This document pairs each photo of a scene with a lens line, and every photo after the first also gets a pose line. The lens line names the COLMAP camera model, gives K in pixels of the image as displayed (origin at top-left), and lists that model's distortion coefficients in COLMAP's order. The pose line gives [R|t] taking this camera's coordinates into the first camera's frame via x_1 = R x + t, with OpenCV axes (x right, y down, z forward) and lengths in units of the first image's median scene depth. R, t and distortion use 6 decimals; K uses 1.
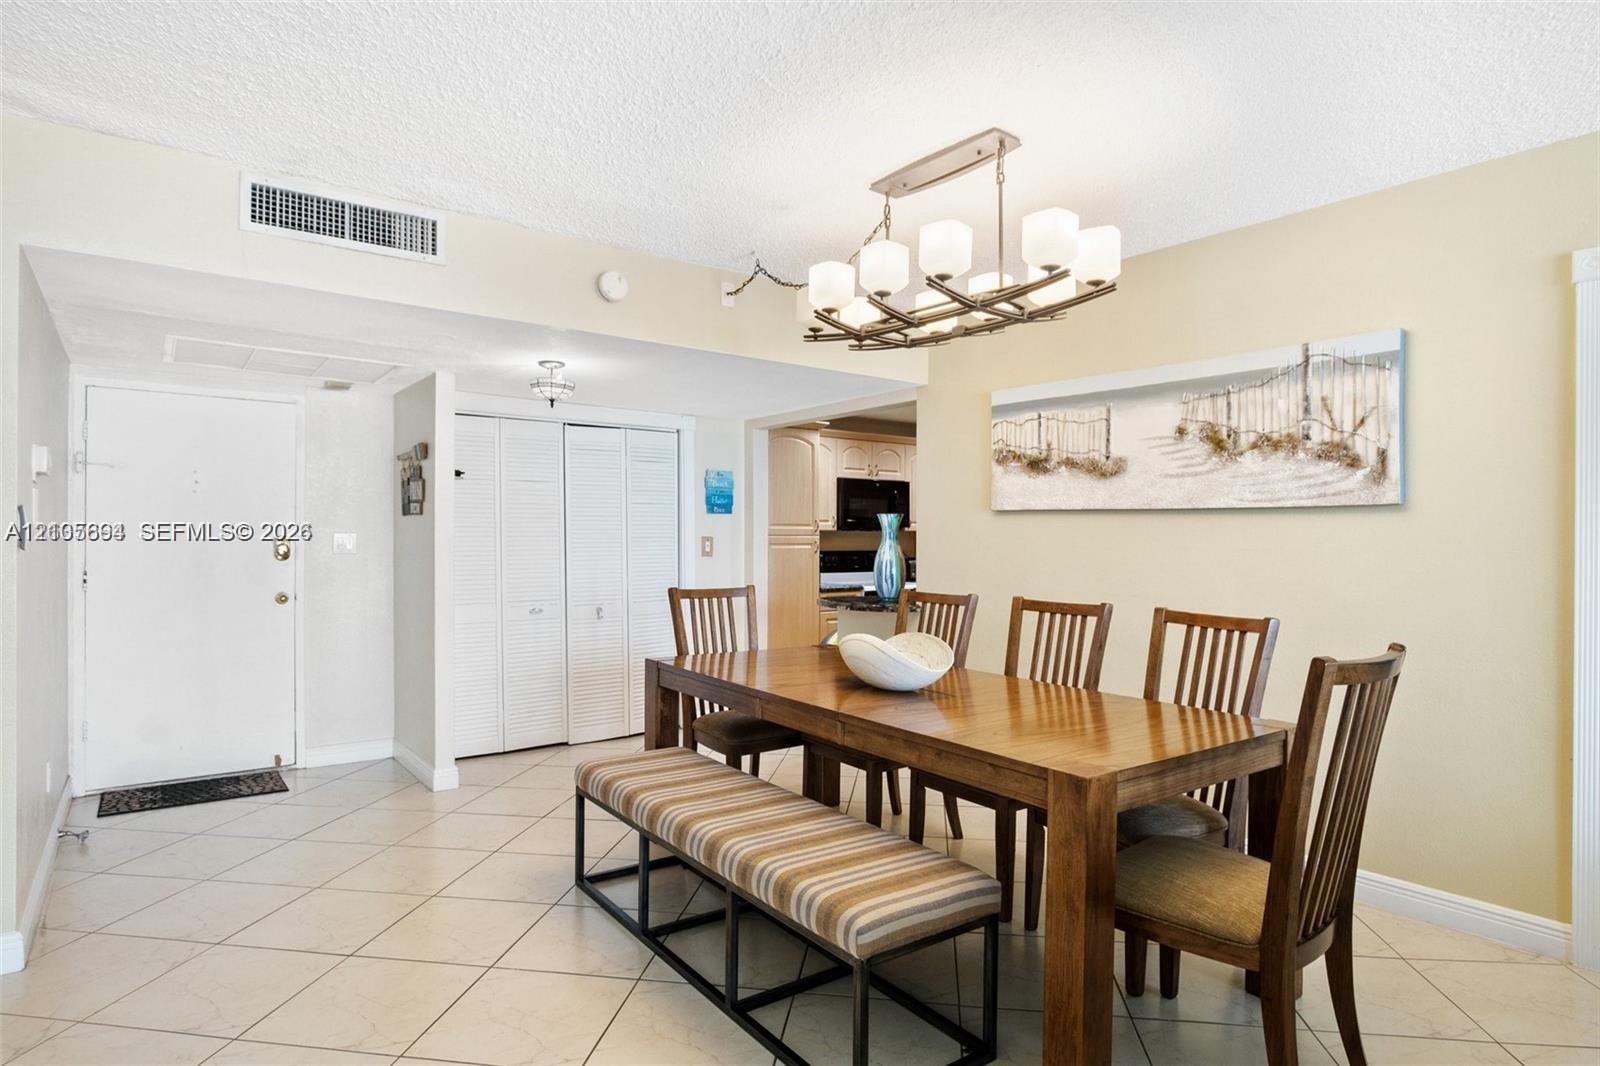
lens RADIAL K [[906.9, 0, 803.4], [0, 906.9, 540.3], [0, 0, 1]] dist [-0.004587, -0.000498]
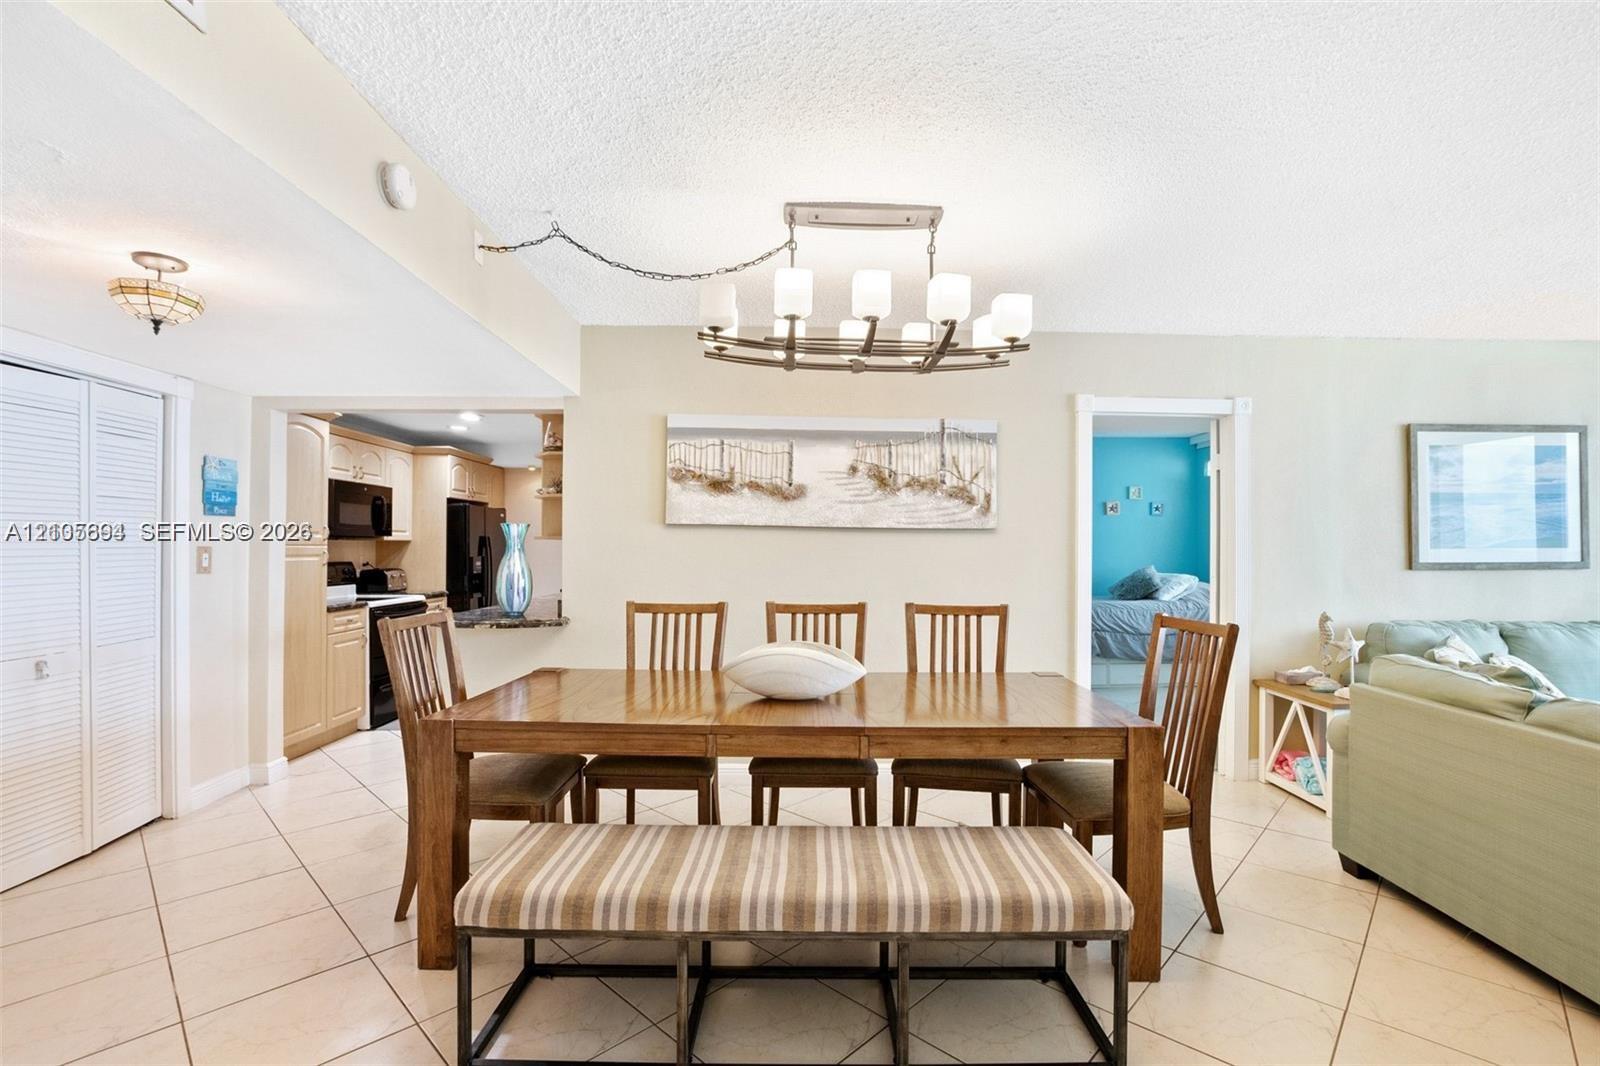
lens RADIAL K [[697.0, 0, 819.1], [0, 697.0, 537.3], [0, 0, 1]] dist [-0.029086, 0.000431]
pose [[0.579449, 0.007113, 0.814977, -0.407905], [-0.000127, 0.999963, -0.008638, -0.010275], [-0.815009, 0.004902, 0.579428, 0.411040]]
